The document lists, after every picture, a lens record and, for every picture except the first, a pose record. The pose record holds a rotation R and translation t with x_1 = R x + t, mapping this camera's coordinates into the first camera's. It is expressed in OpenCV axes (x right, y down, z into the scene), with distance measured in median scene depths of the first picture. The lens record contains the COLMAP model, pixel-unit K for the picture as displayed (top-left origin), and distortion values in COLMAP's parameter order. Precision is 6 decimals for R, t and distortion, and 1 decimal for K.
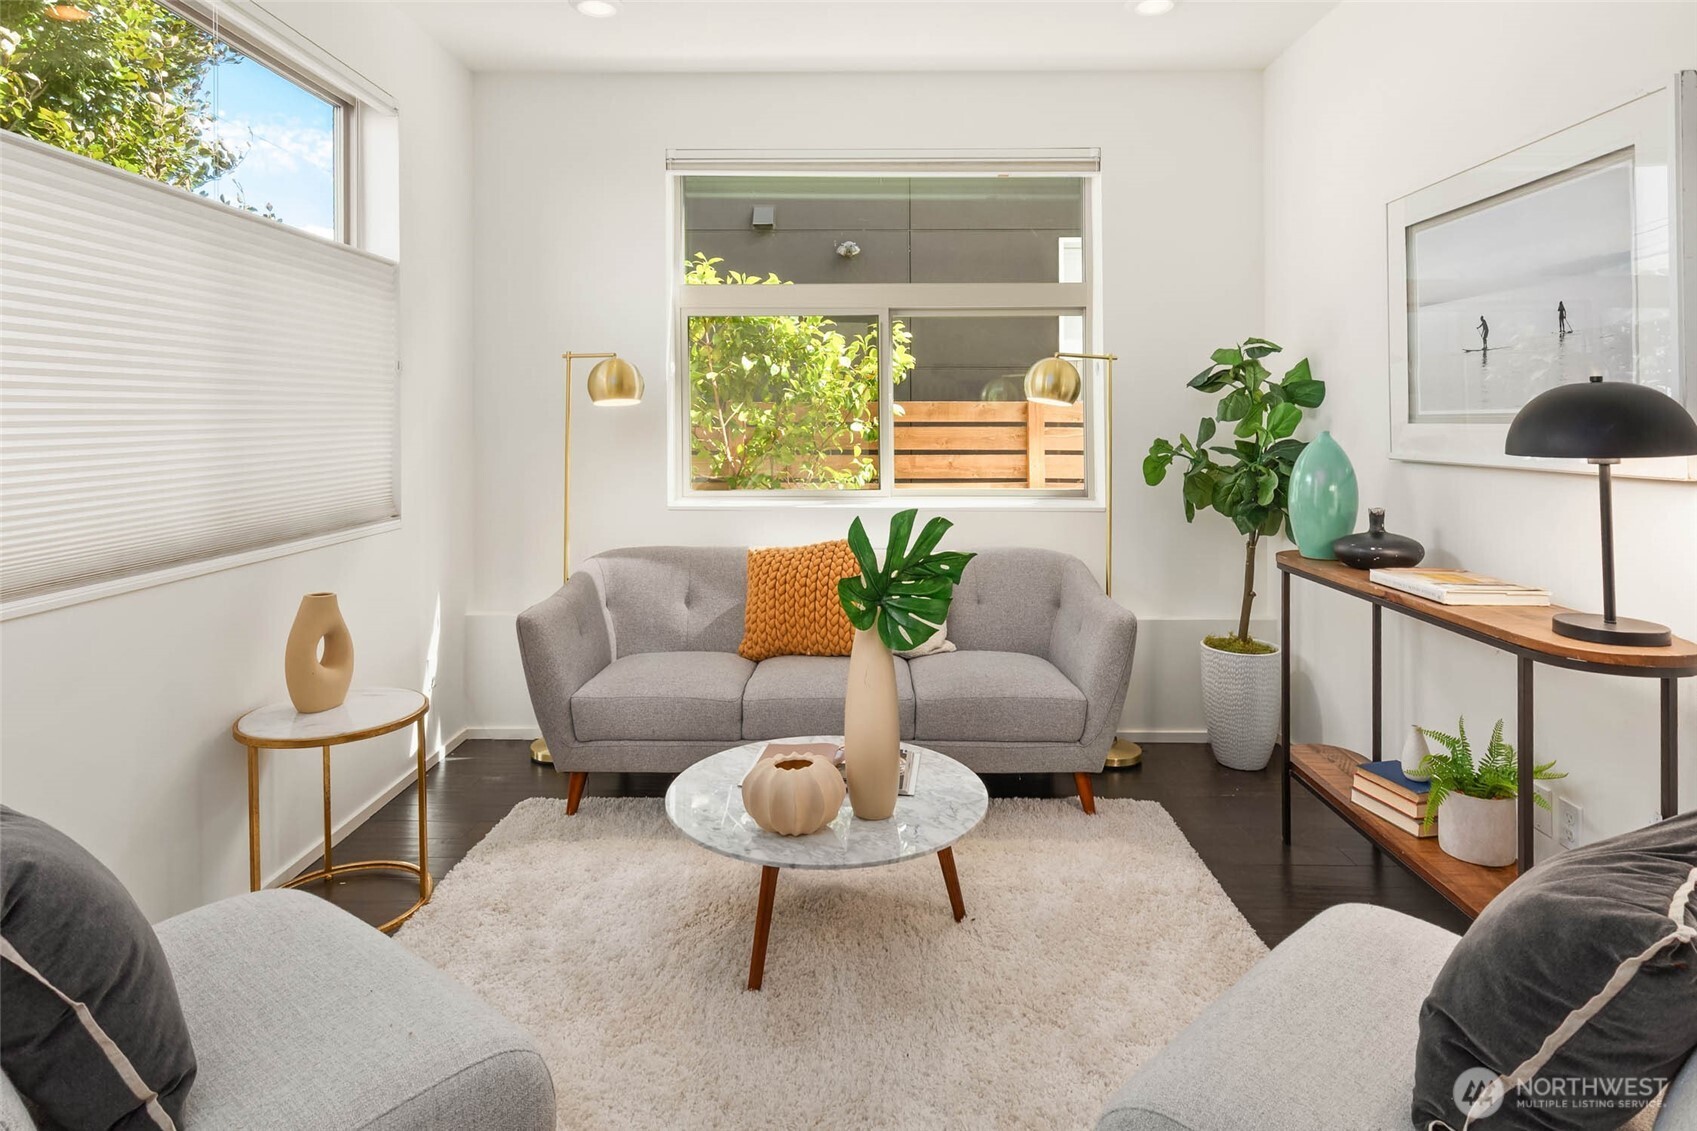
lens RADIAL K [[1039.0, 0, 848.5], [0, 1039.0, 565.5], [0, 0, 1]] dist [-0.005103, -0.000982]
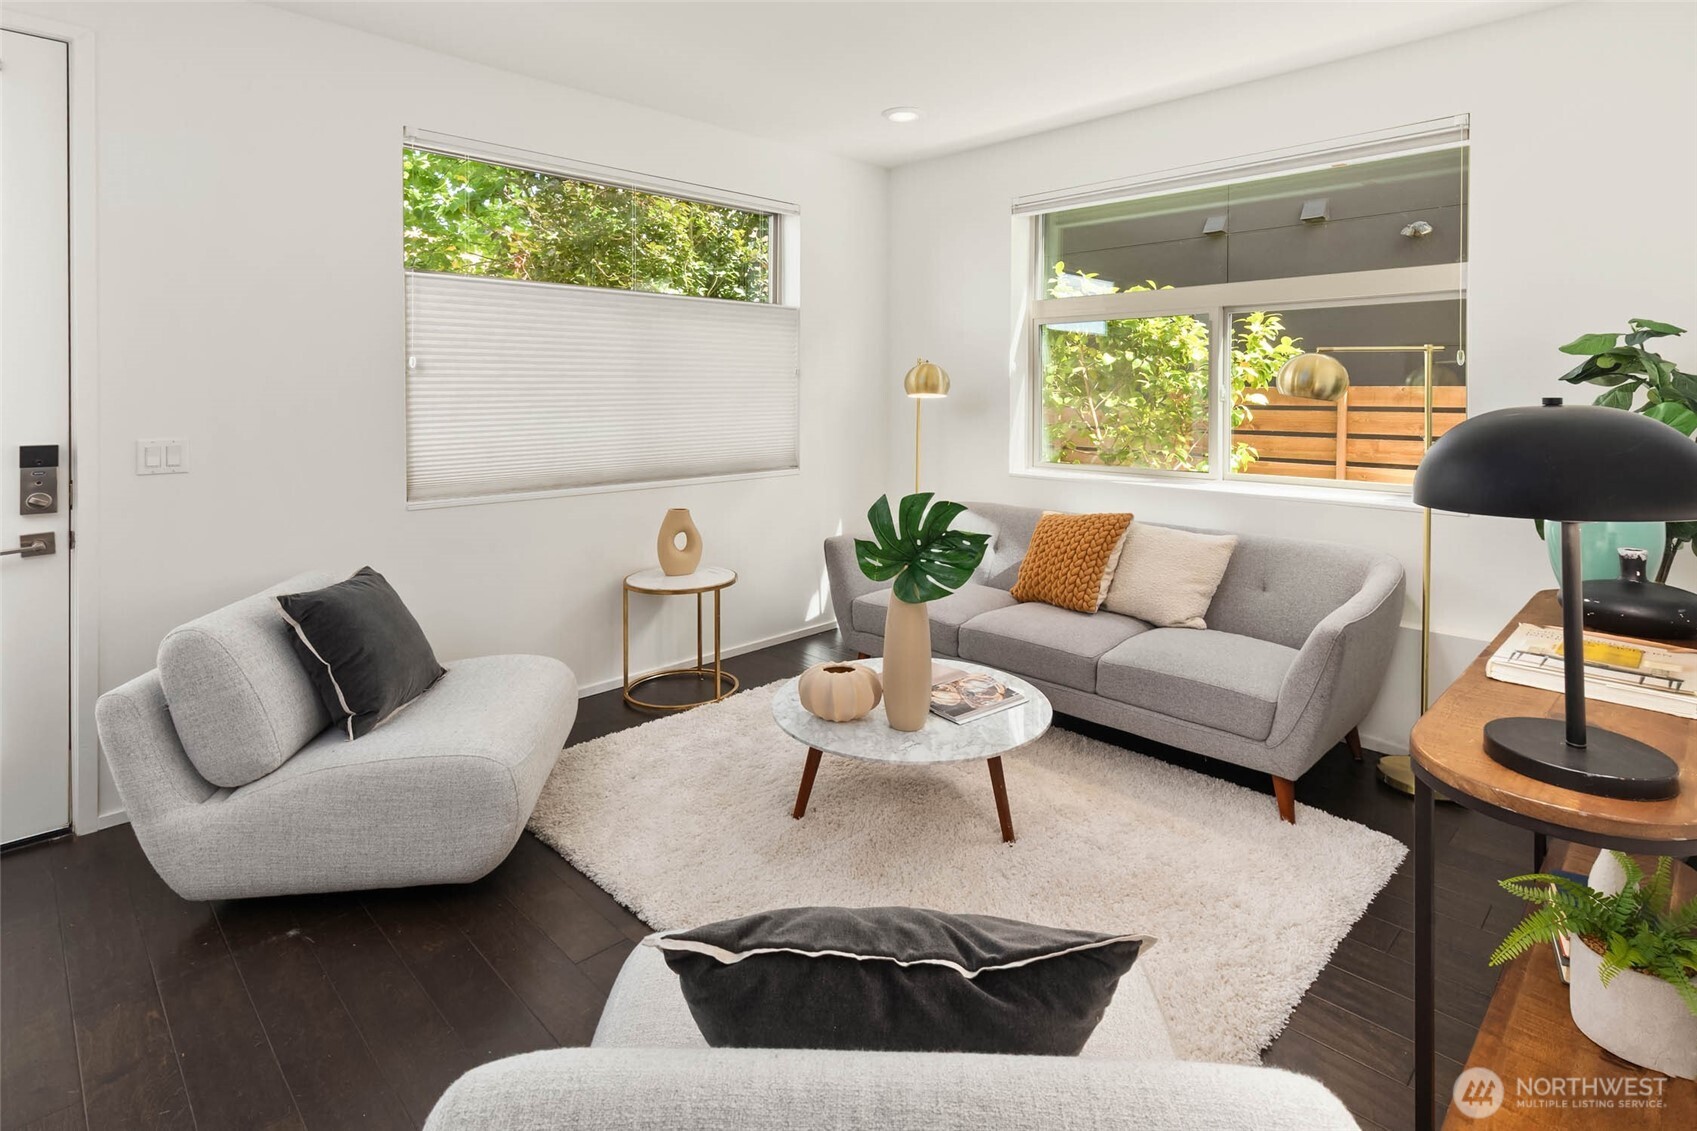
lens RADIAL K [[820.5, 0, 848.2], [0, 820.5, 510.1], [0, 0, 1]] dist [-0.016648, 0.000239]
pose [[0.697635, 0.109321, -0.708064, 0.473955], [-0.101170, 0.993419, 0.053699, -0.052322], [0.709274, 0.034172, 0.704104, 0.161566]]
